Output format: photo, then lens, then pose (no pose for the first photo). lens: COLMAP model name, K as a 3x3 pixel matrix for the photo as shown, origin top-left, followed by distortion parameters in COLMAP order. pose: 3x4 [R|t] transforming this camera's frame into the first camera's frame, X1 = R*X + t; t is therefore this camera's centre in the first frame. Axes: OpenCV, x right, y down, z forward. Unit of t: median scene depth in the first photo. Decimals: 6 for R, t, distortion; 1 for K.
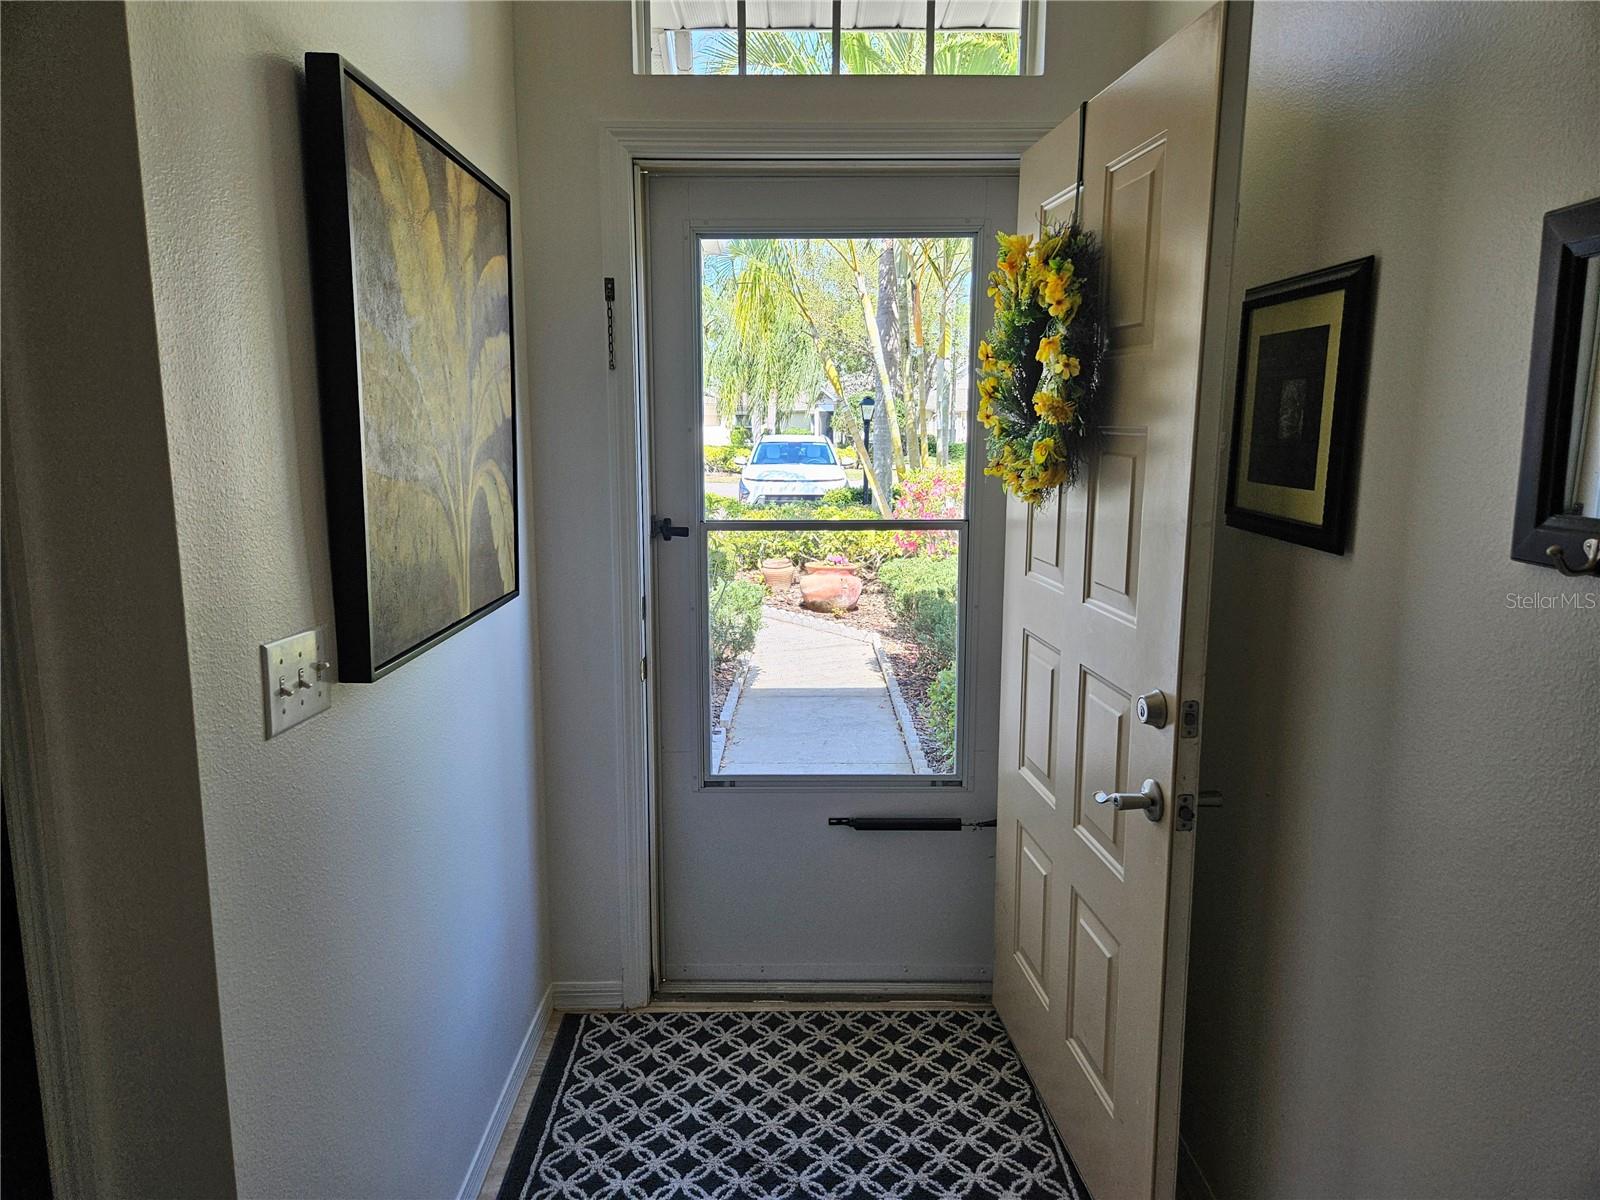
lens RADIAL K [[1064.8, 0, 790.2], [0, 1064.8, 604.2], [0, 0, 1]] dist [0.073356, -0.055677]
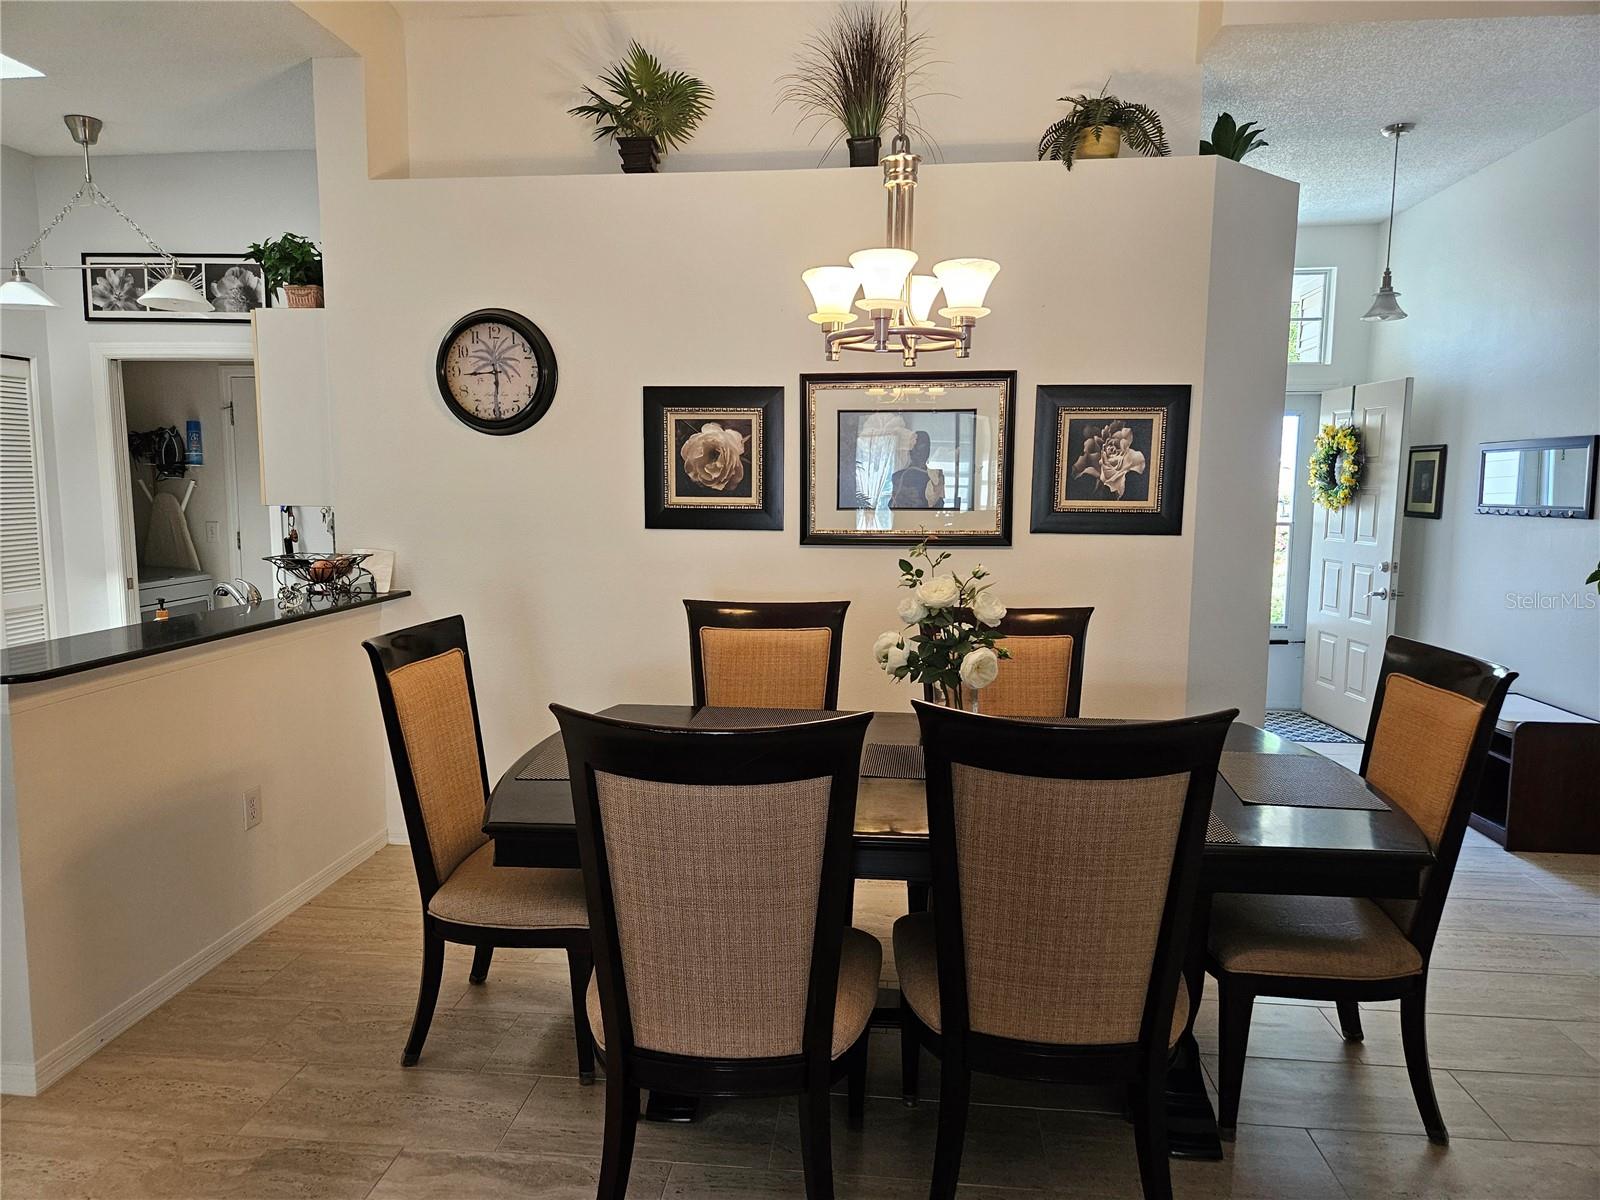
lens RADIAL K [[1064.8, 0, 796.3], [0, 1064.8, 612.7], [0, 0, 1]] dist [0.073356, -0.055677]
pose [[0.995902, 0.019590, -0.088290, -1.200112], [-0.024195, 0.998385, -0.051399, 0.455406], [0.087141, 0.053324, 0.994768, -2.554184]]
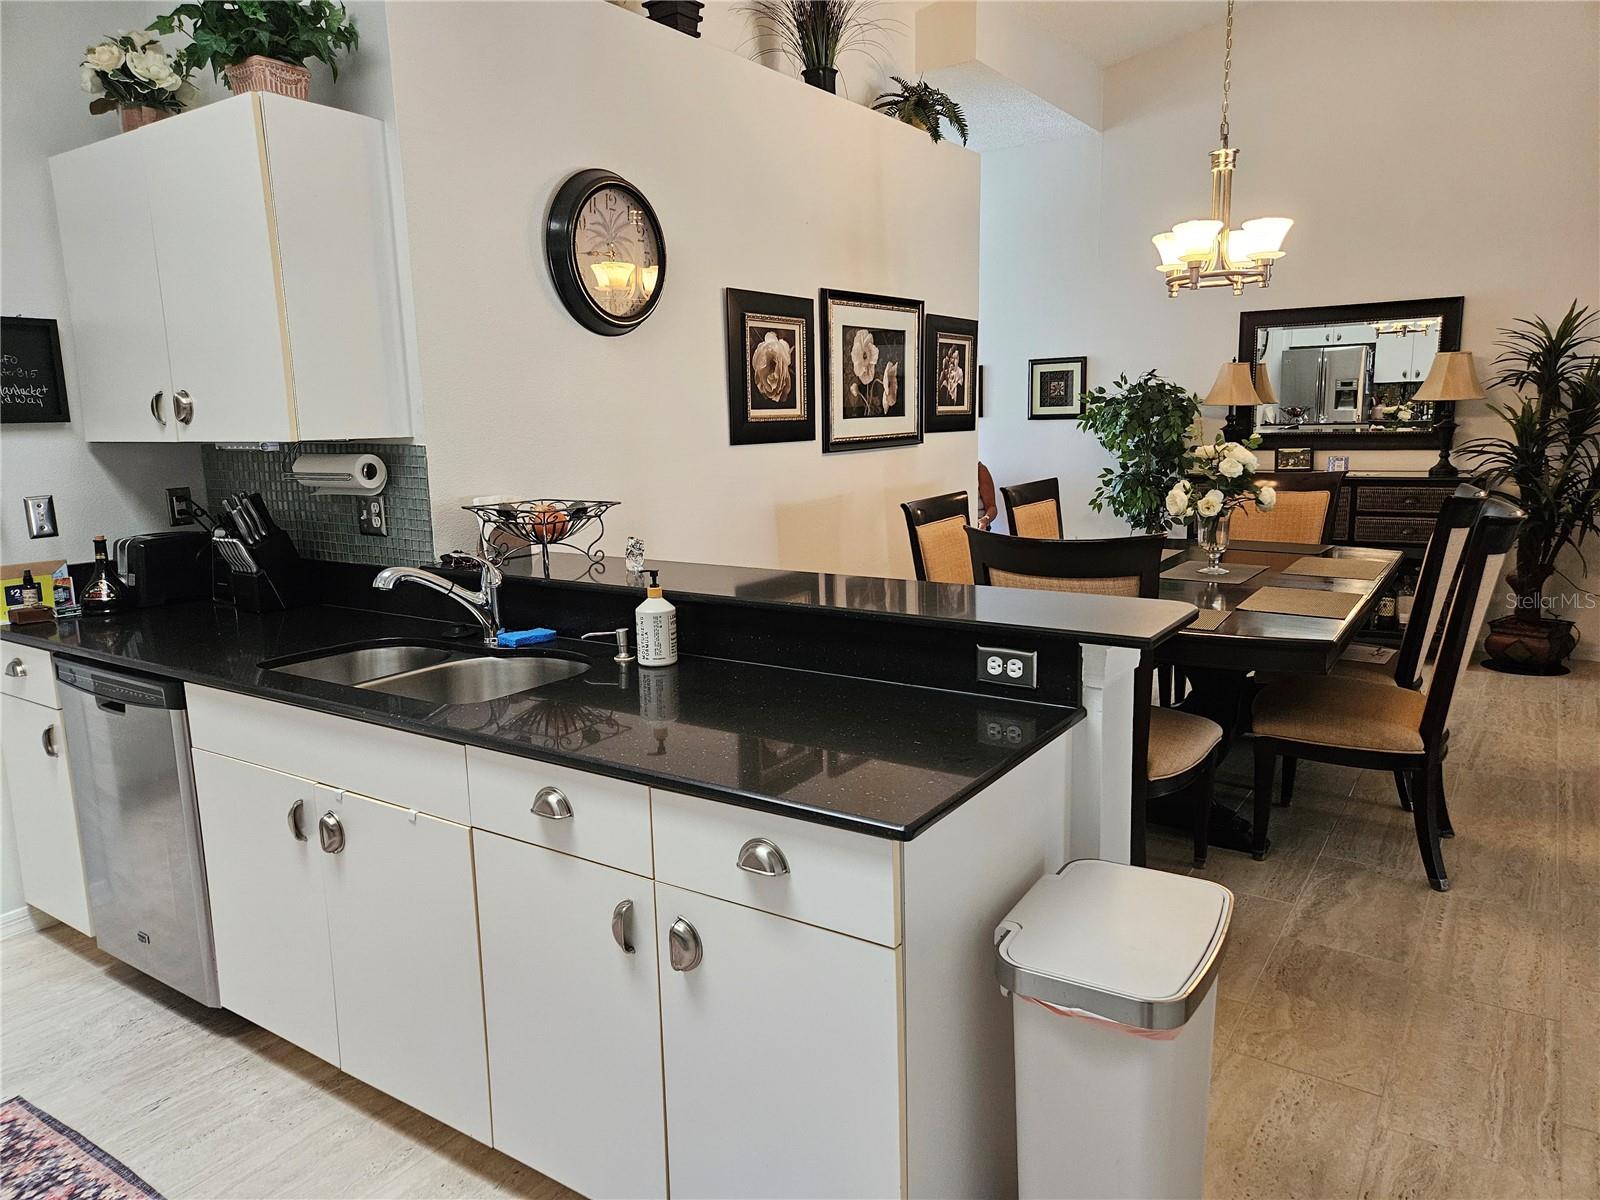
lens RADIAL K [[1064.8, 0, 813.9], [0, 1064.8, 595.2], [0, 0, 1]] dist [0.073356, -0.055677]
pose [[0.545691, -0.153522, 0.823804, -3.467326], [0.165871, 0.983413, 0.073394, 0.325650], [-0.821406, 0.096595, 0.562104, -1.581436]]
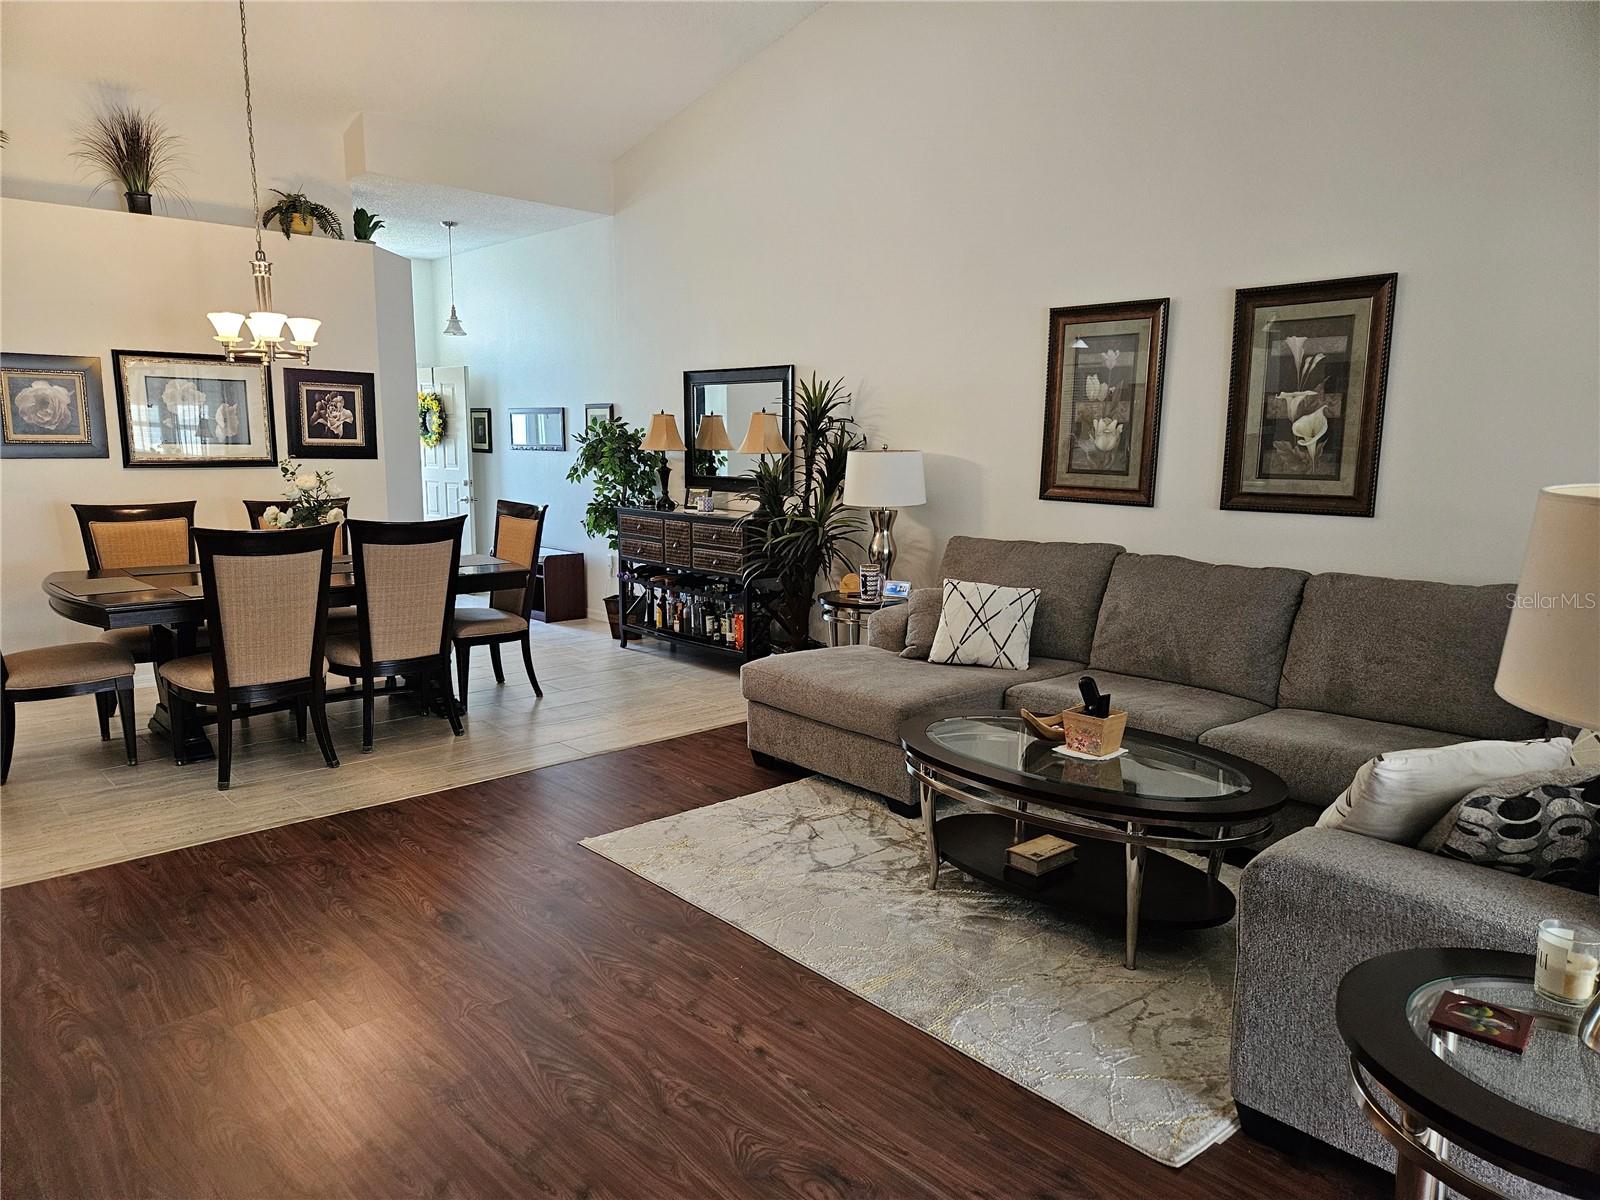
lens RADIAL K [[1064.8, 0, 775.6], [0, 1064.8, 620.2], [0, 0, 1]] dist [0.073356, -0.055677]
pose [[0.743814, -0.102406, 0.660495, -2.180141], [0.102736, 0.993967, 0.038413, 0.744645], [-0.660444, 0.039284, 0.749847, -4.162215]]
